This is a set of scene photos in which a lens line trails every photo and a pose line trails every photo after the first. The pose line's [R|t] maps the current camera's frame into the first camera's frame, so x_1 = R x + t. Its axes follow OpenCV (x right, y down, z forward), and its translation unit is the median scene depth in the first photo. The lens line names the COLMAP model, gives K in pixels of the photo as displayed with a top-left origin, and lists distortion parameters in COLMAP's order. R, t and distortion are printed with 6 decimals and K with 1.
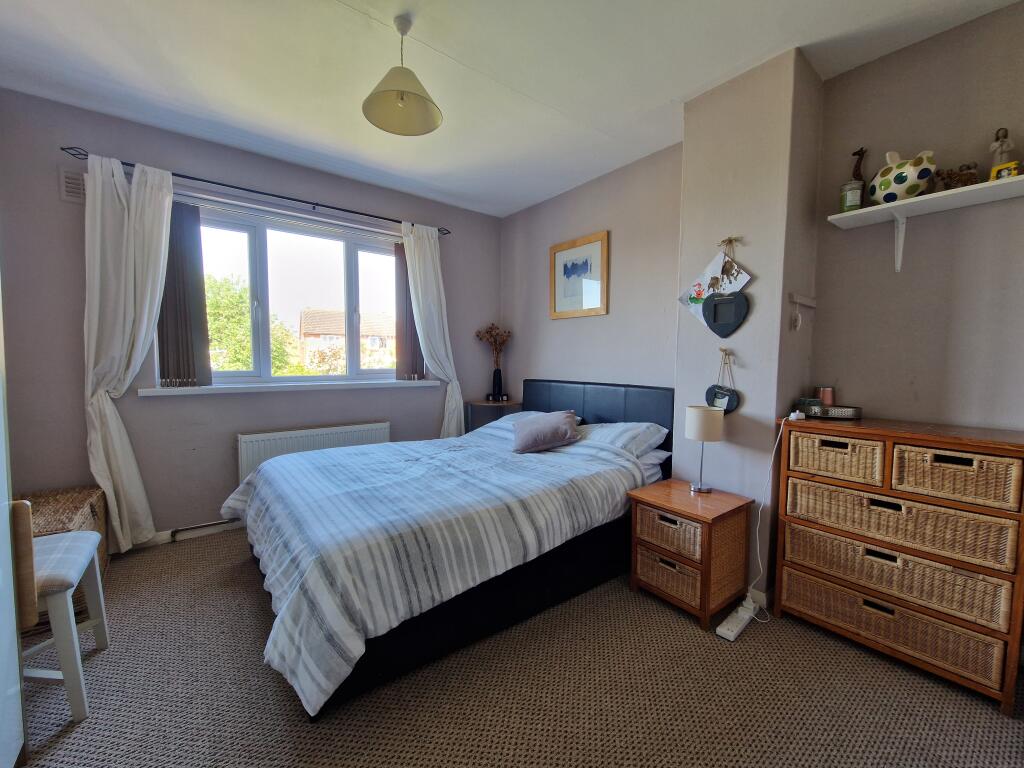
lens RADIAL K [[410.5, 0, 510.9], [0, 410.5, 384.4], [0, 0, 1]] dist [-0.003362, -0.002670]
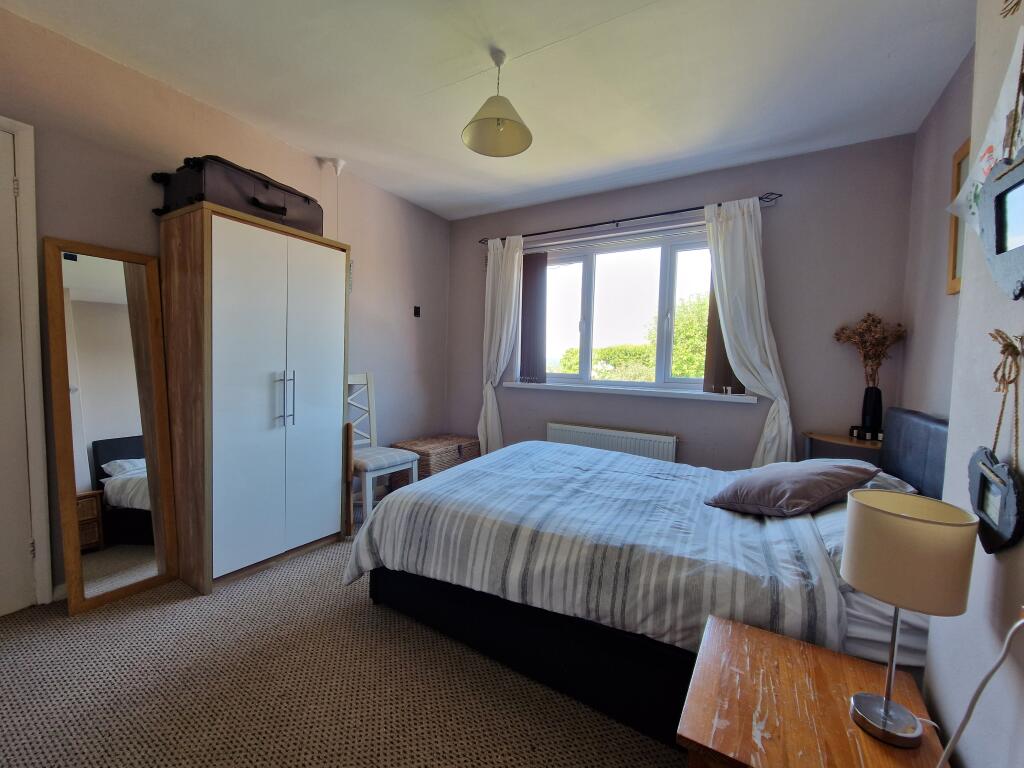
lens RADIAL K [[410.5, 0, 507.3], [0, 410.5, 385.3], [0, 0, 1]] dist [-0.003362, -0.002670]
pose [[0.369159, 0.056496, -0.927648, 0.528430], [-0.081211, 0.996293, 0.028358, -0.021654], [0.925811, 0.064867, 0.372379, 0.431890]]
